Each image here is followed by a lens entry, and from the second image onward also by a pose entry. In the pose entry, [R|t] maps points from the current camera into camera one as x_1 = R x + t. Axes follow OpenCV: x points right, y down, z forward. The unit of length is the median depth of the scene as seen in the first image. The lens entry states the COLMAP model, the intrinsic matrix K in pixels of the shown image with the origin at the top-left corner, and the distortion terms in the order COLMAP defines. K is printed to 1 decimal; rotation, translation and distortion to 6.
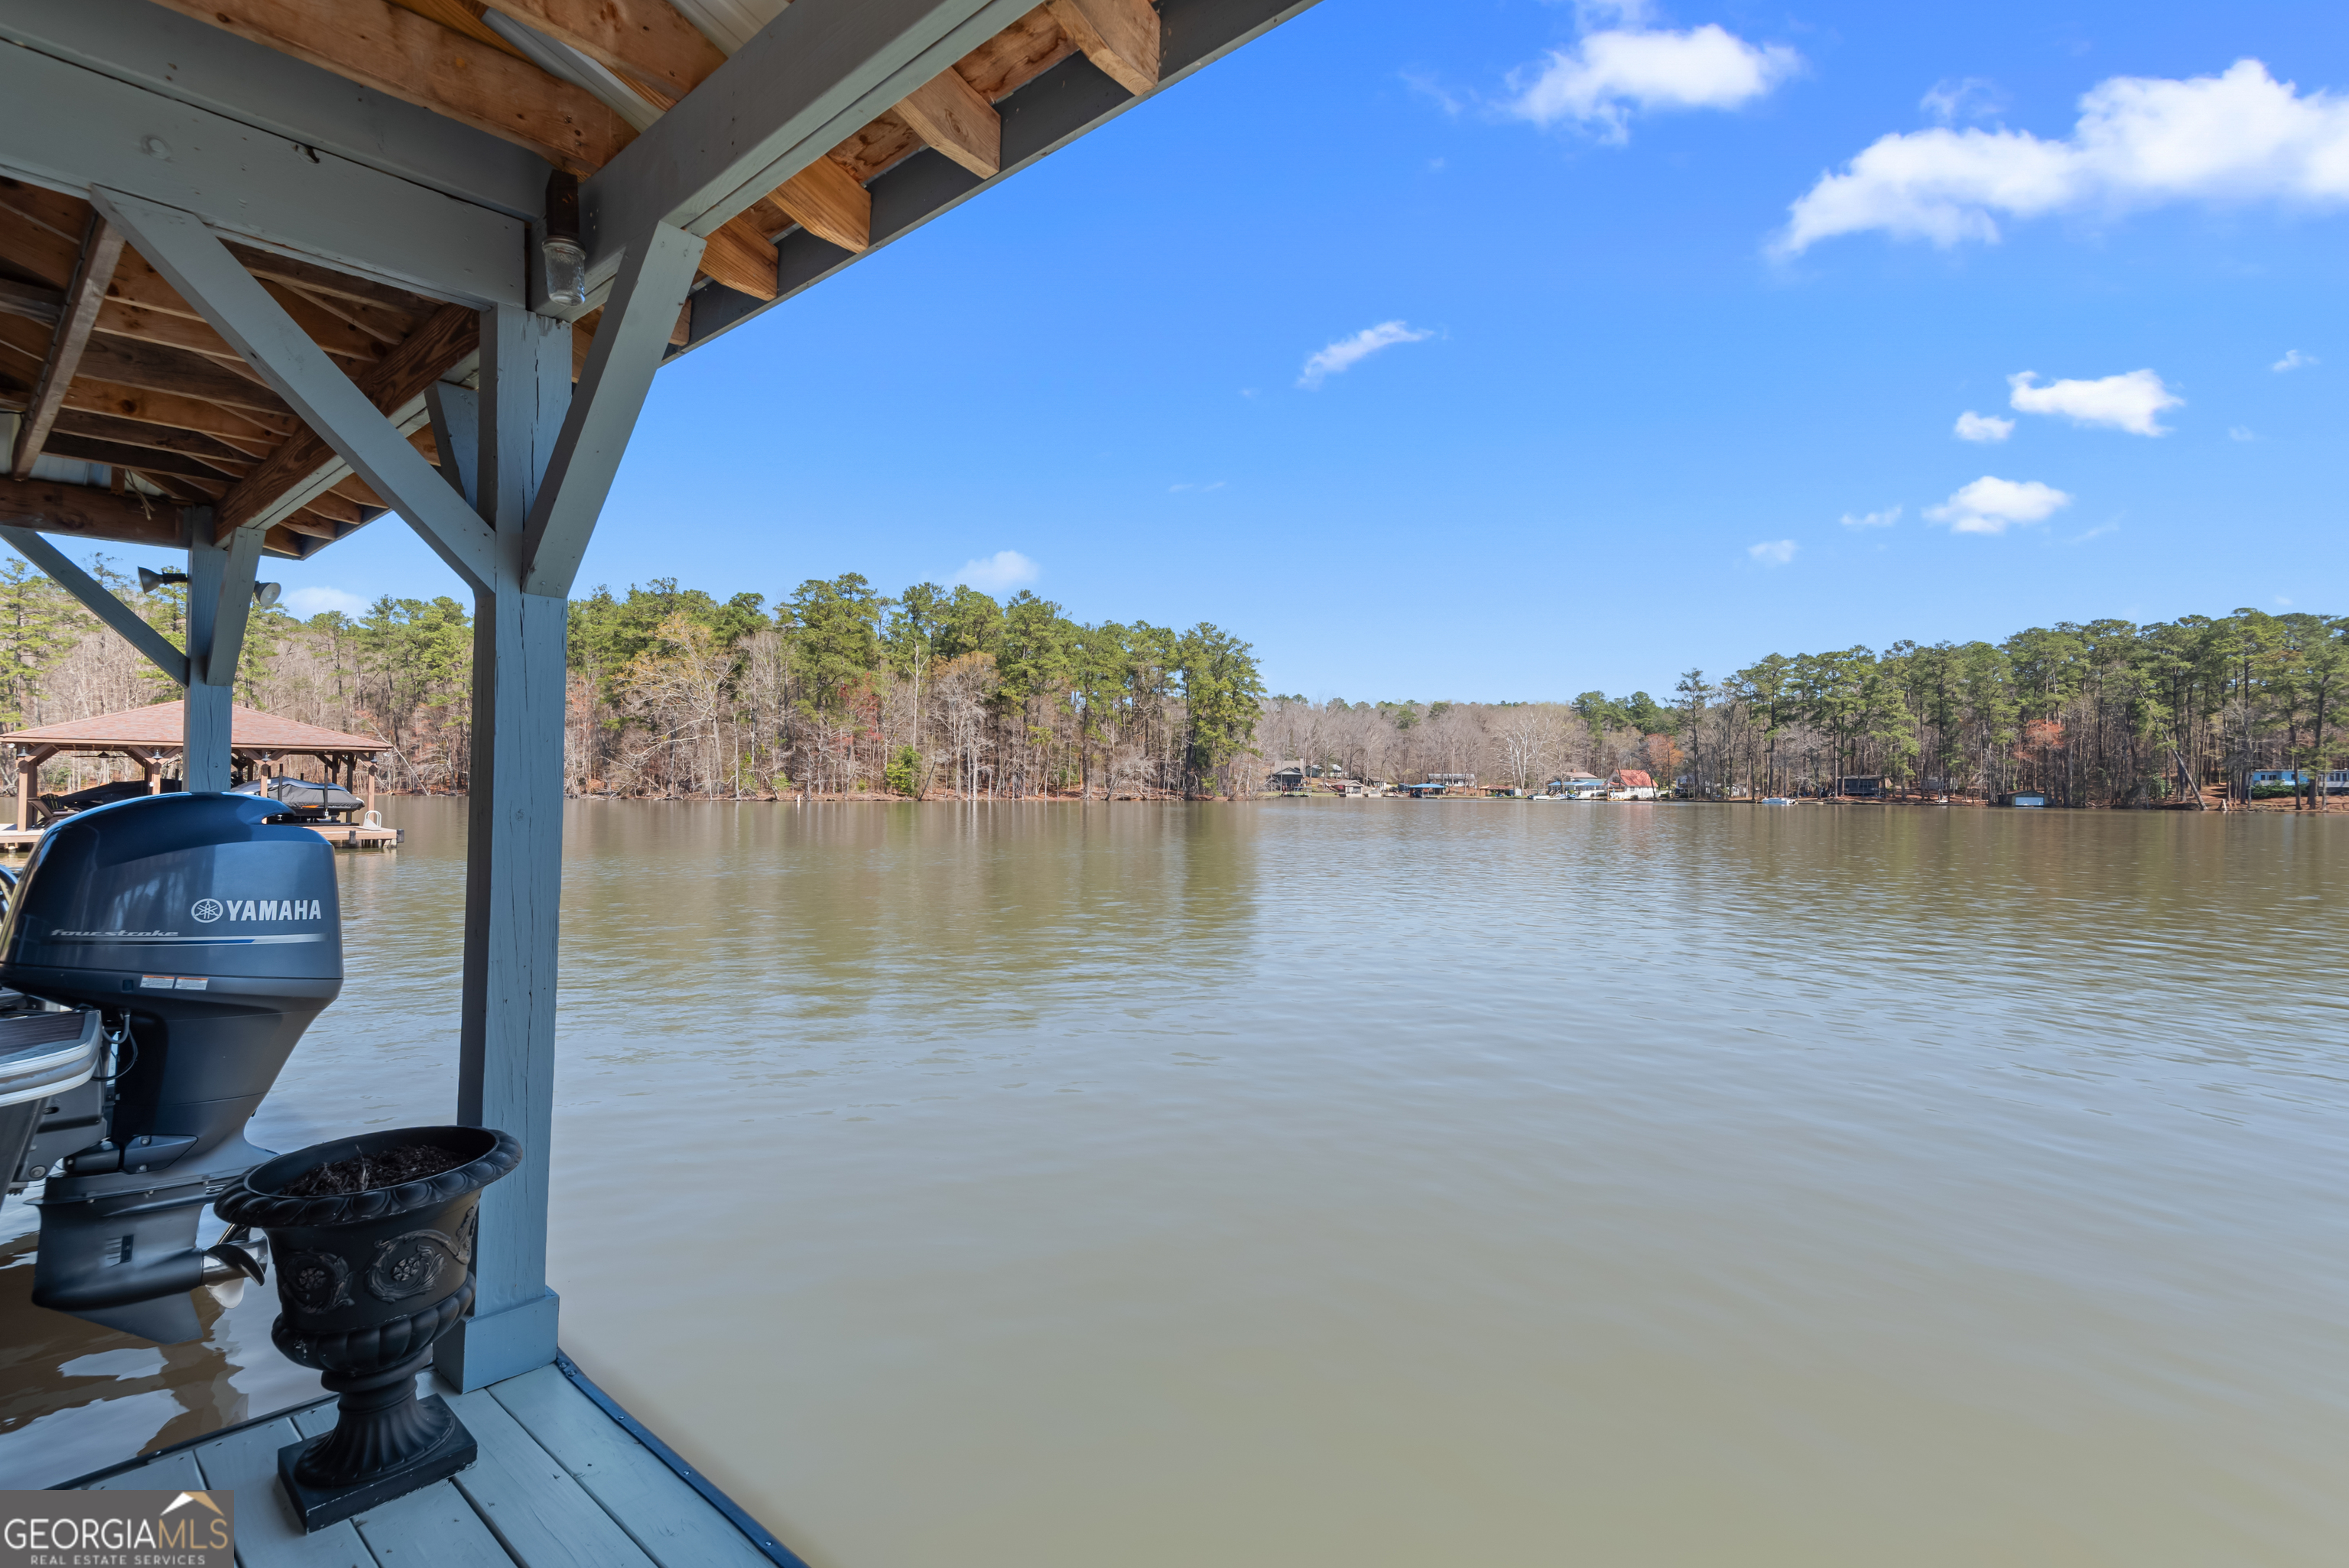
lens RADIAL K [[1083.1, 0, 1158.9], [0, 1083.1, 777.7], [0, 0, 1]] dist [0.003707, -0.008671]
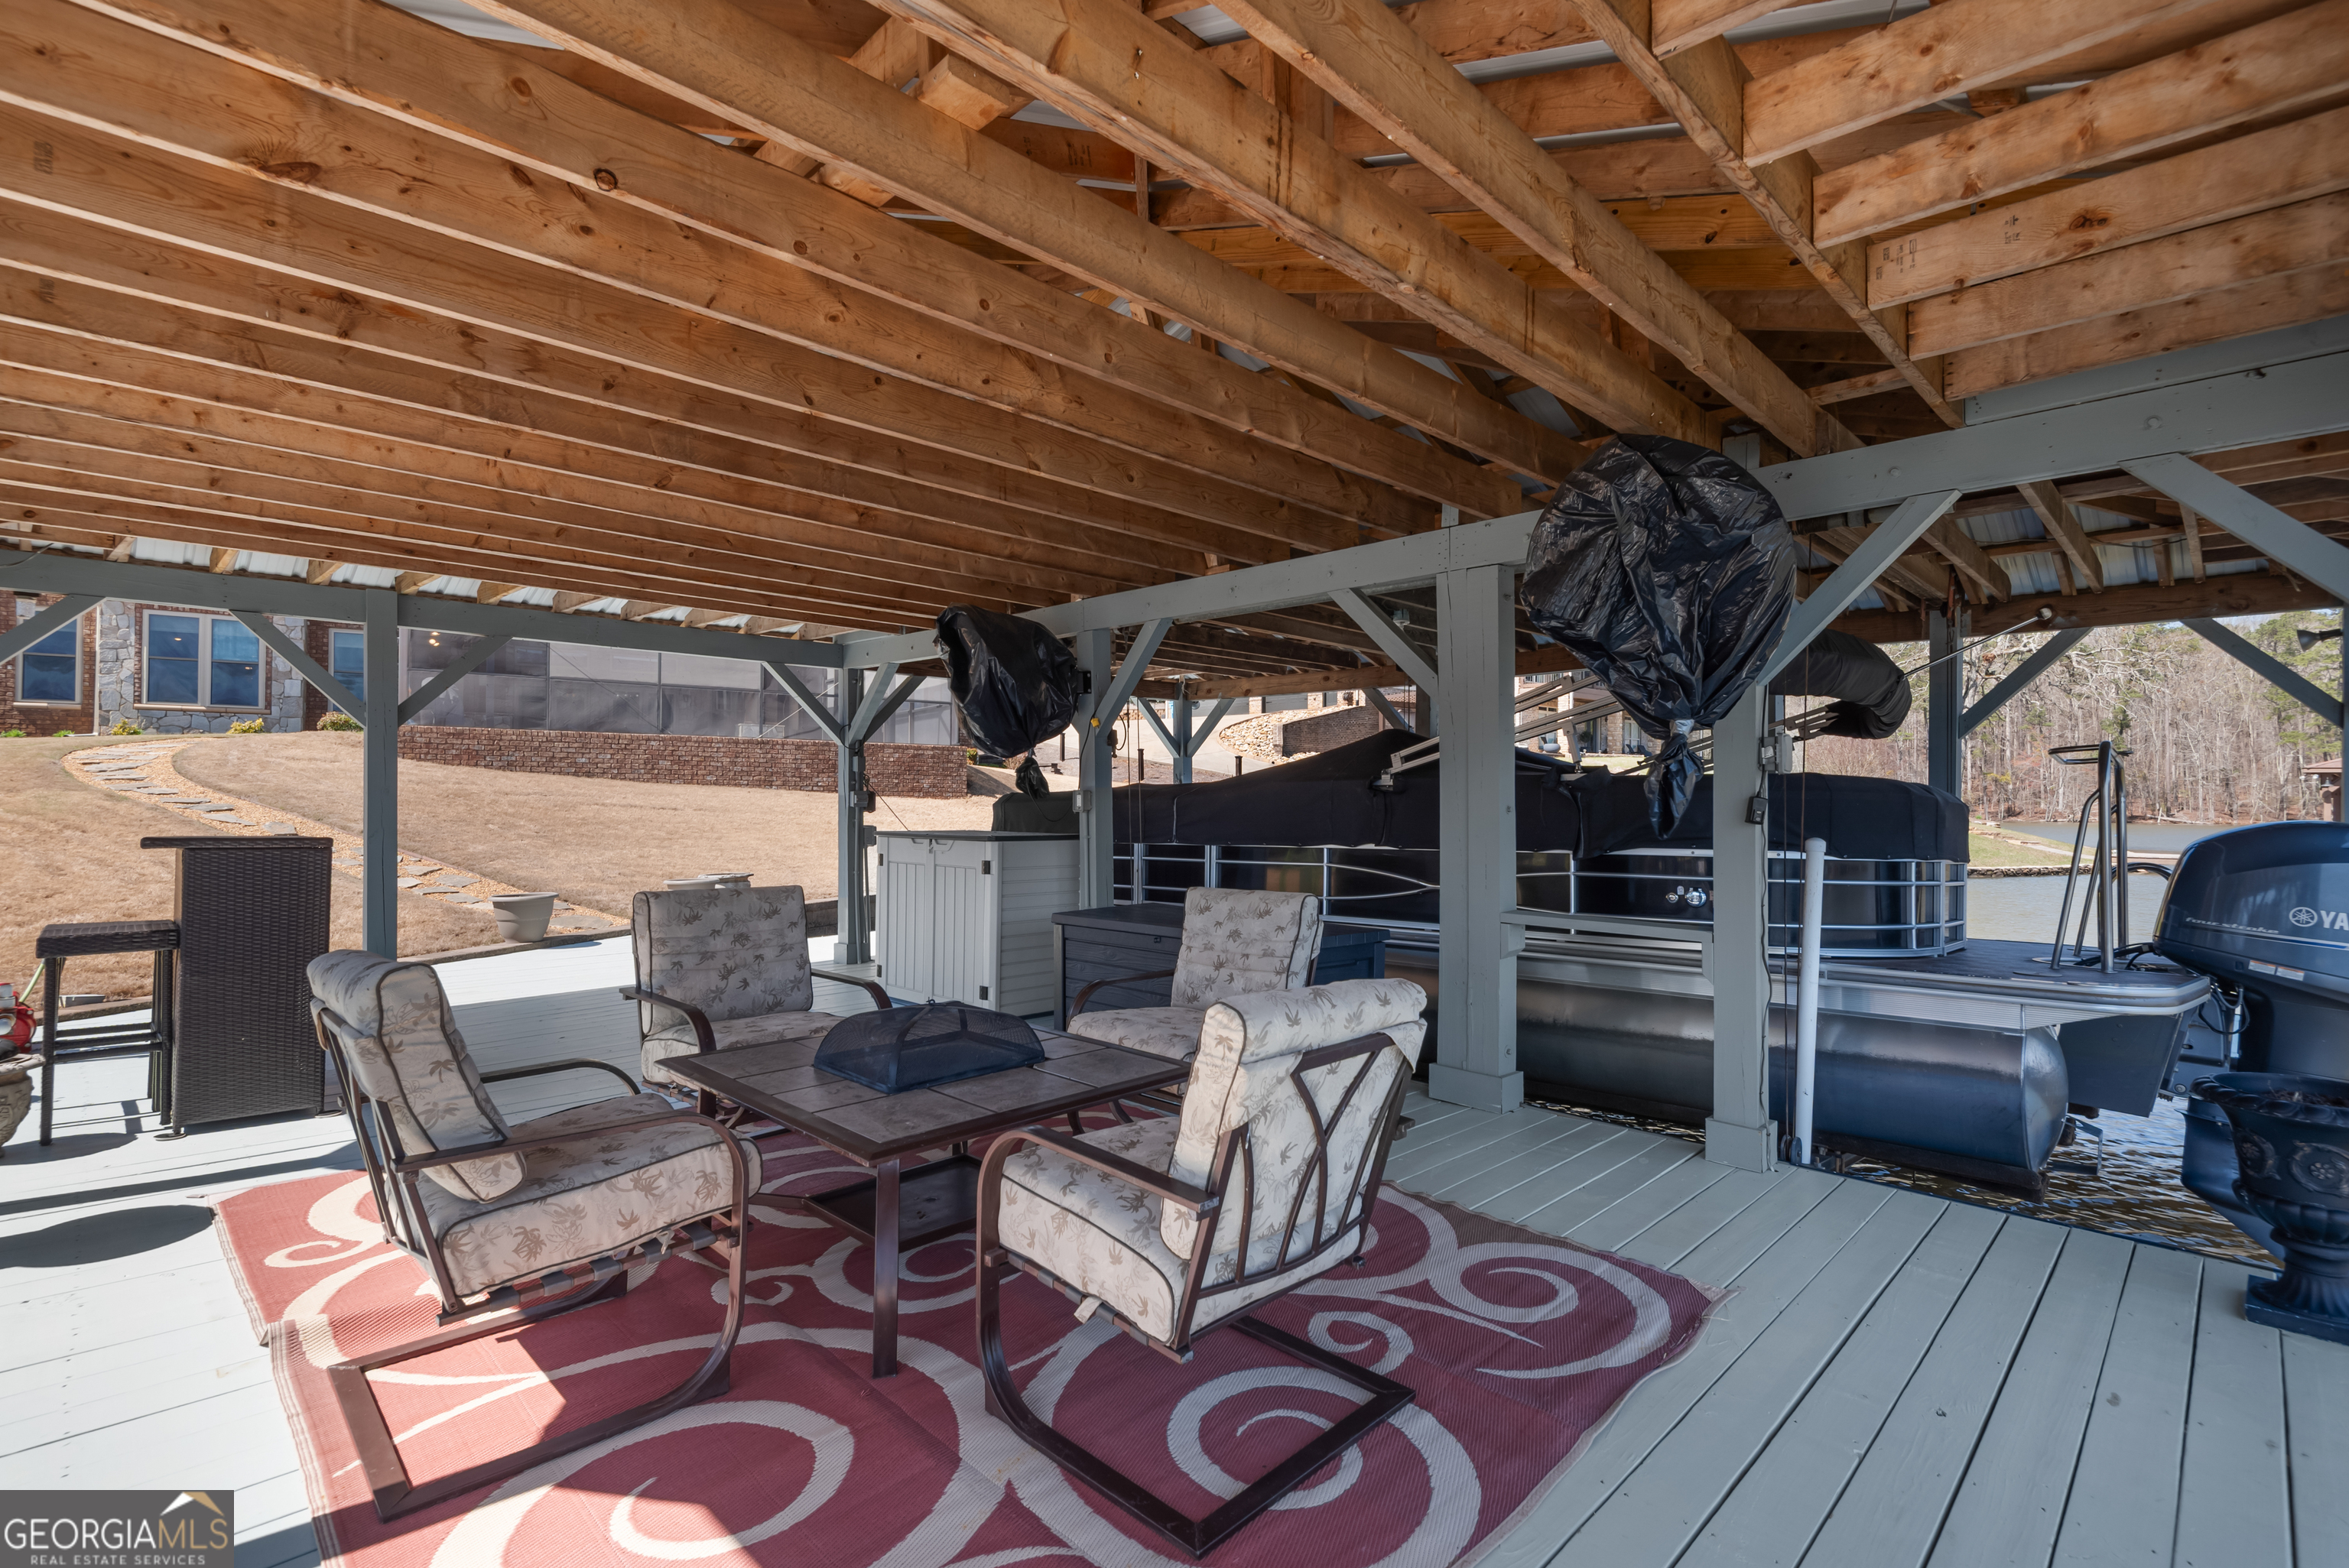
lens RADIAL K [[1083.1, 0, 1186.0], [0, 1083.1, 787.1], [0, 0, 1]] dist [0.003707, -0.008671]
pose [[-0.062219, -0.012744, -0.997981, 0.417541], [-0.006295, 0.999904, -0.012376, -0.001166], [0.998043, 0.005512, -0.062293, -0.191719]]
